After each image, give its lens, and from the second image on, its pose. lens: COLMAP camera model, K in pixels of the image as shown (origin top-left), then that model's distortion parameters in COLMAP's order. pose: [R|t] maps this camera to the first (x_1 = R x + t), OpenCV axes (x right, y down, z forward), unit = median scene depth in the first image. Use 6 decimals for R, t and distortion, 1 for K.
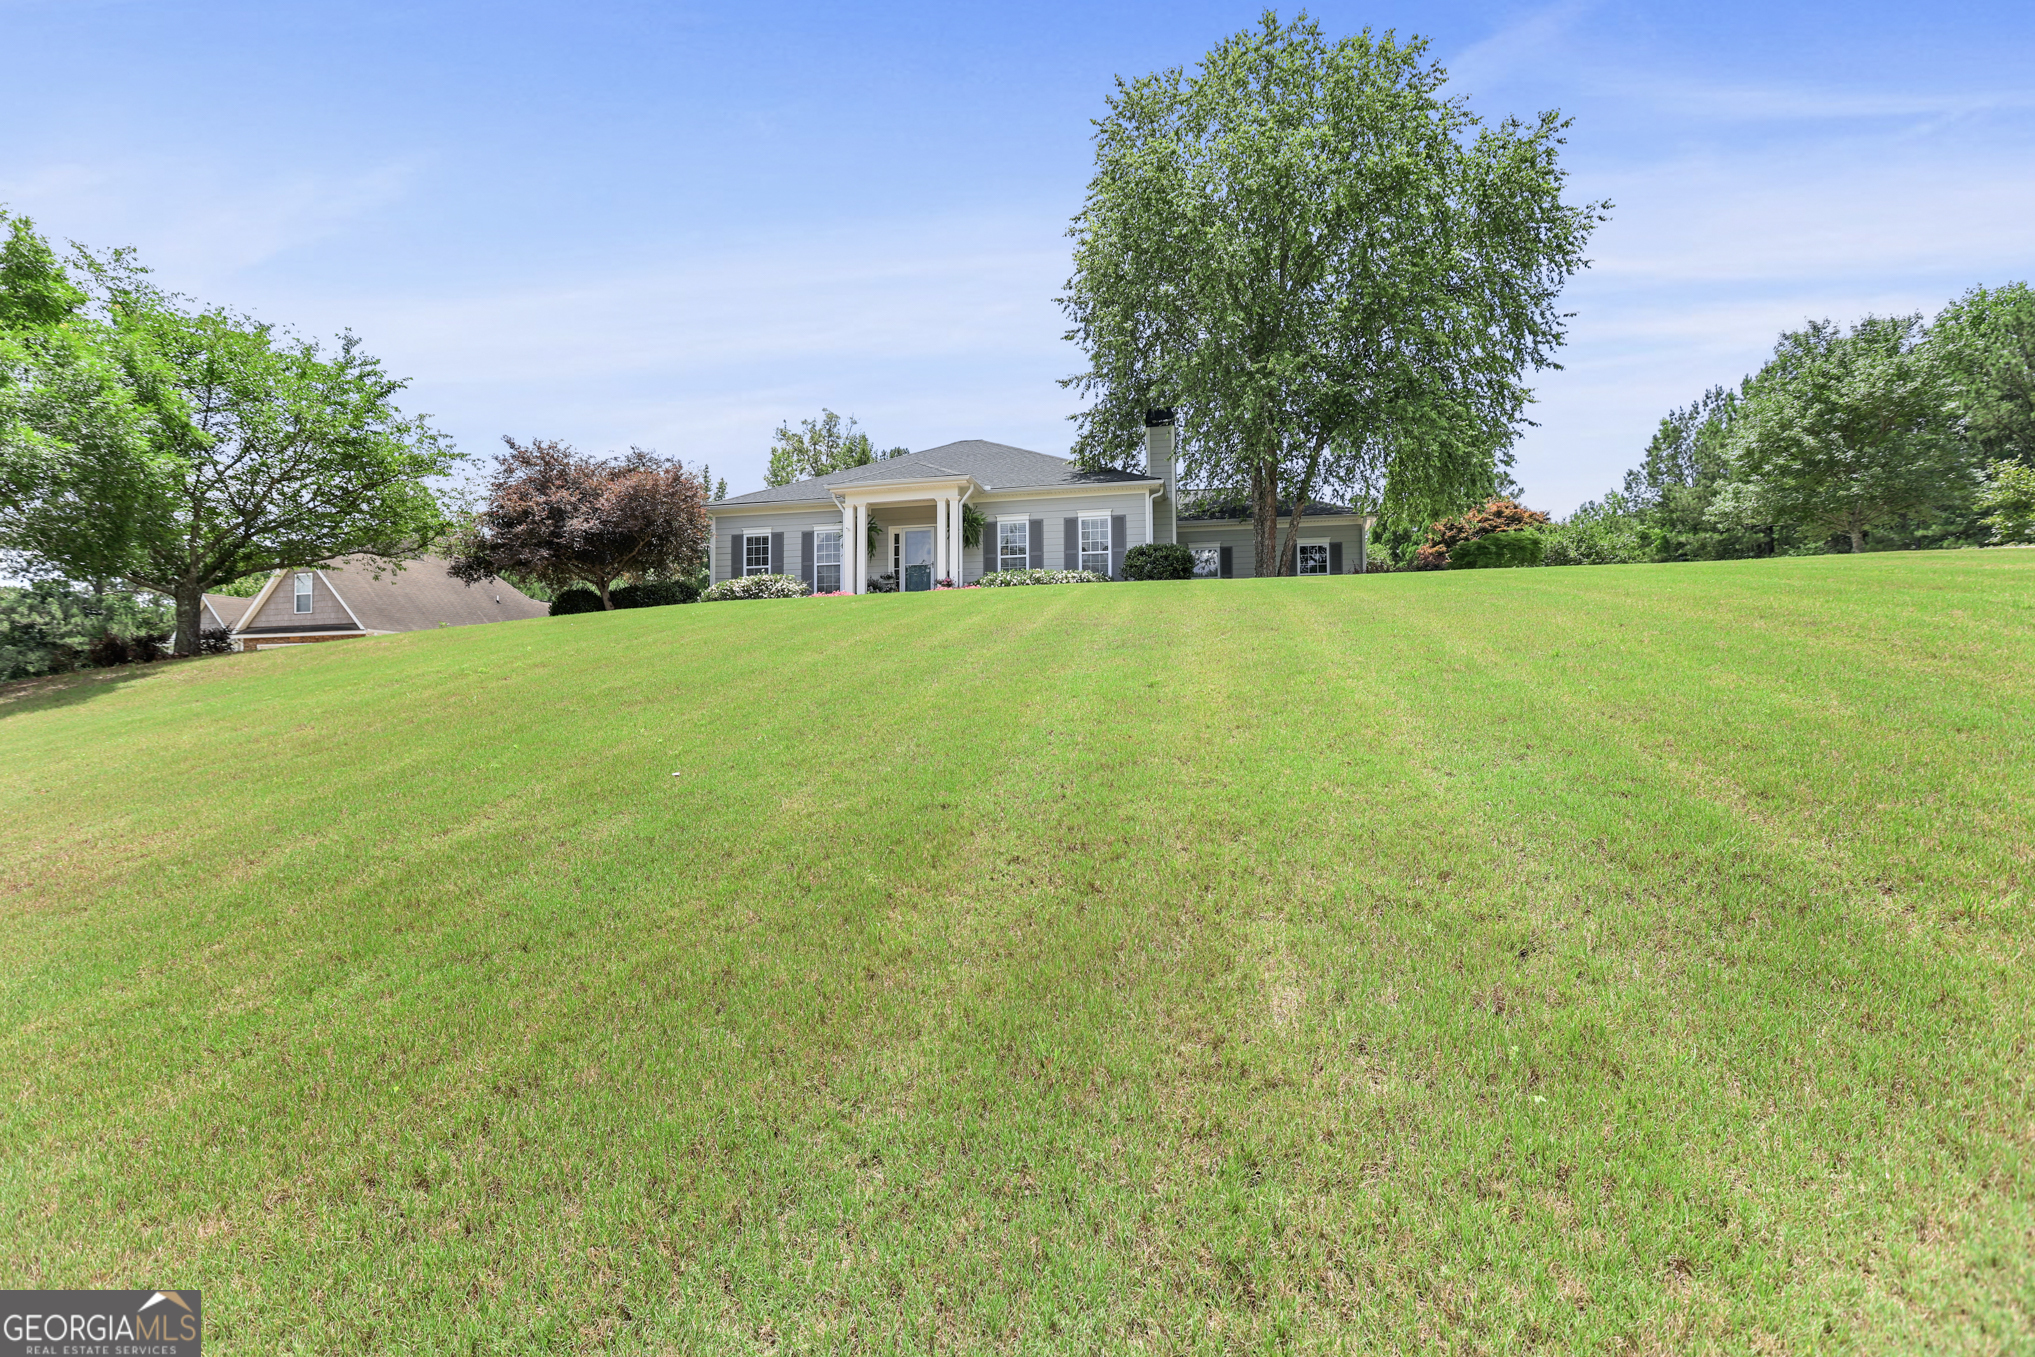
lens RADIAL K [[935.9, 0, 1018.4], [0, 935.9, 682.7], [0, 0, 1]] dist [-0.006759, 0.005601]
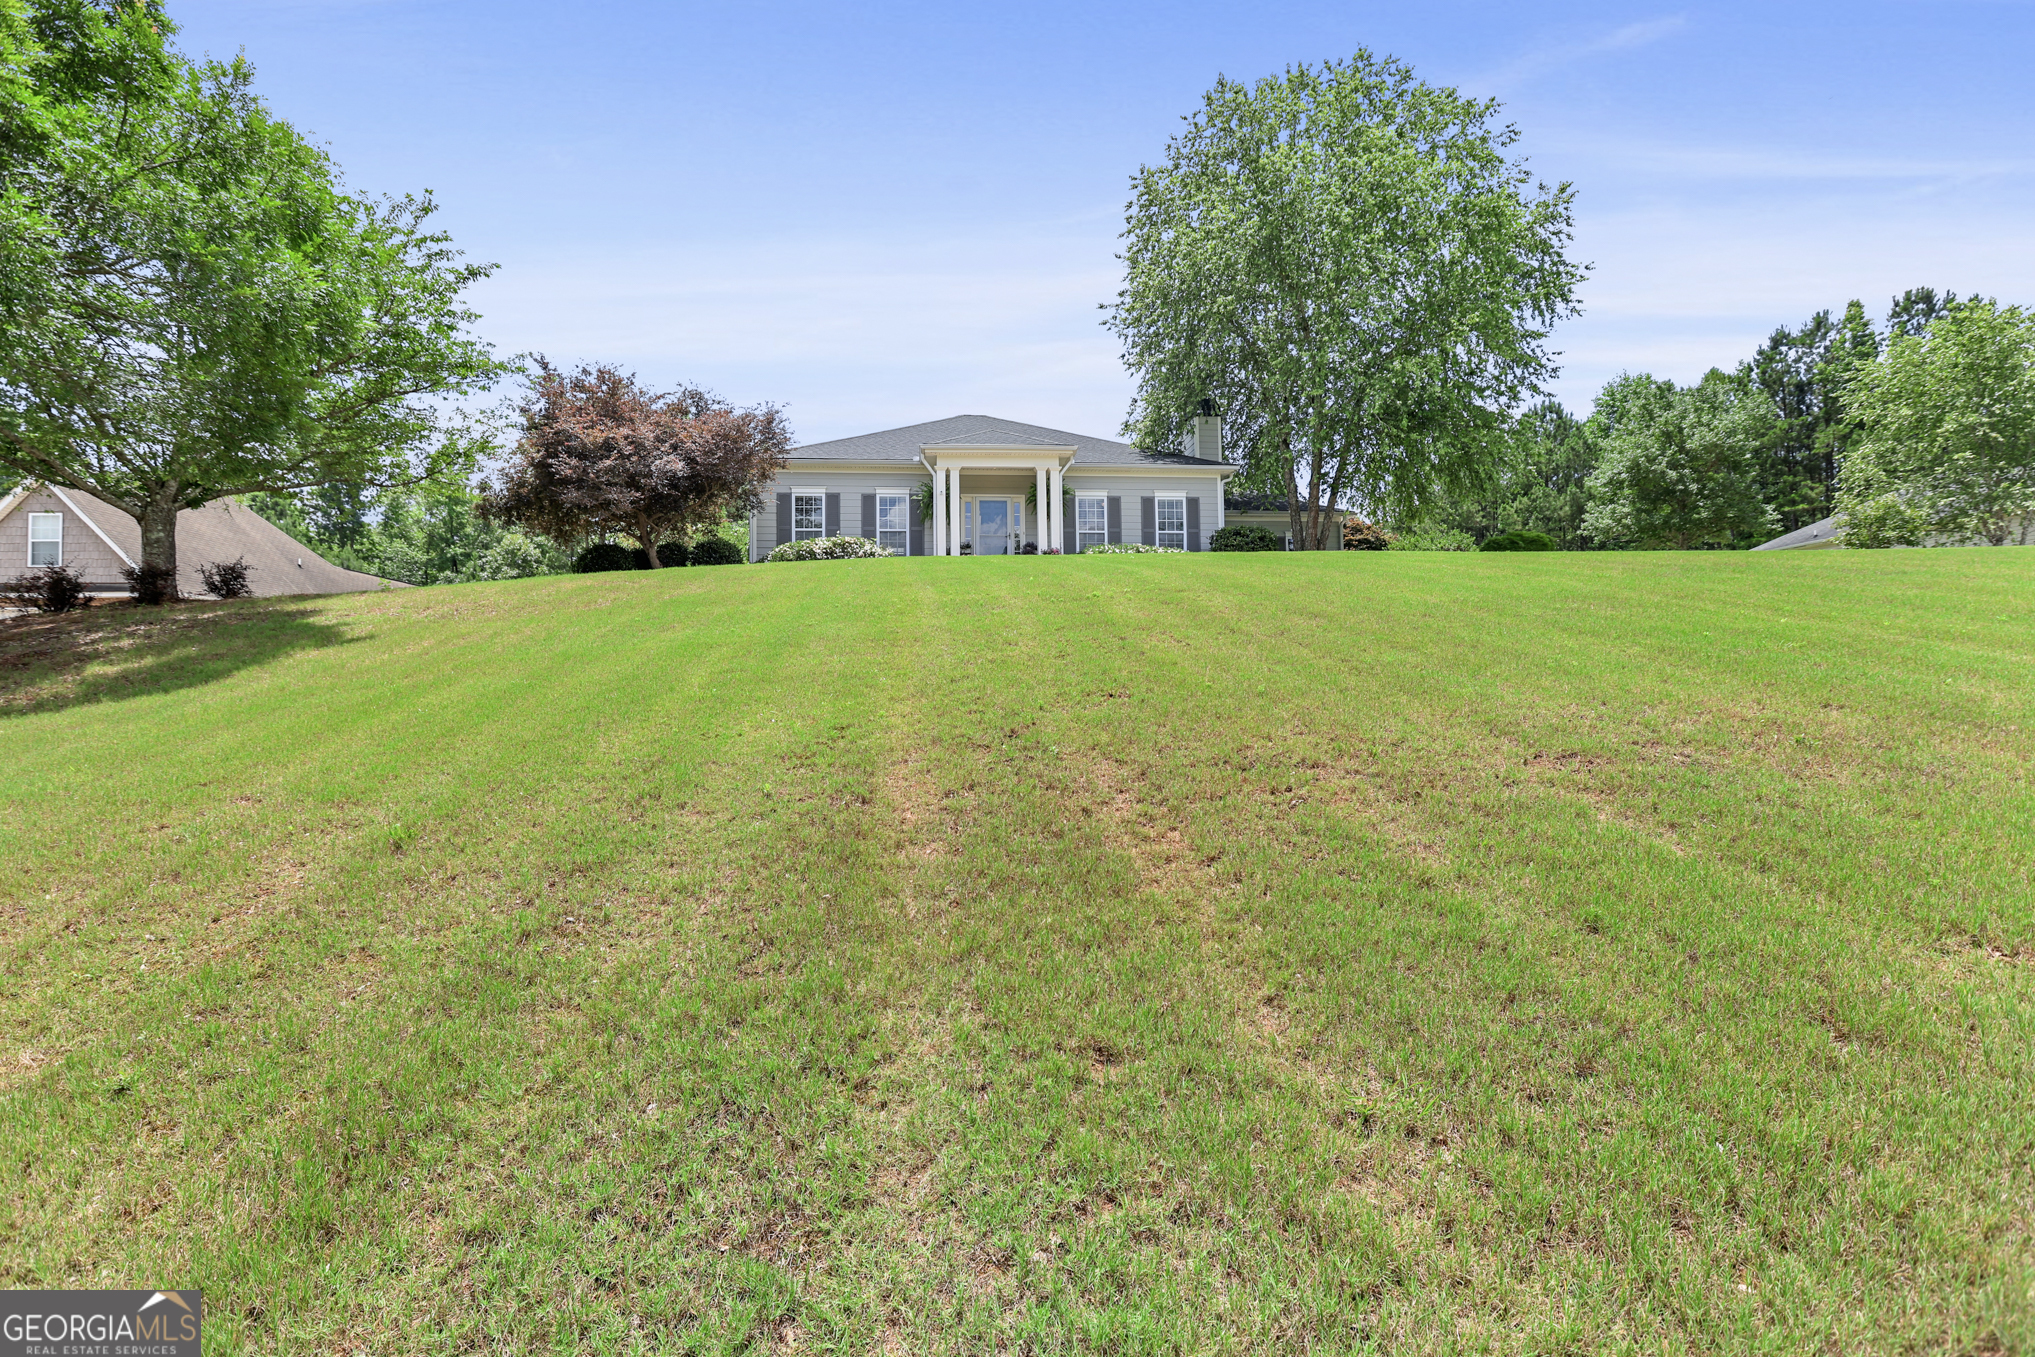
lens RADIAL K [[935.9, 0, 1015.8], [0, 935.9, 679.1], [0, 0, 1]] dist [-0.006759, 0.005601]
pose [[0.947589, 0.002666, 0.319481, -0.407651], [0.001140, 0.999931, -0.011724, 0.035876], [-0.319490, 0.011474, 0.947520, 0.075467]]
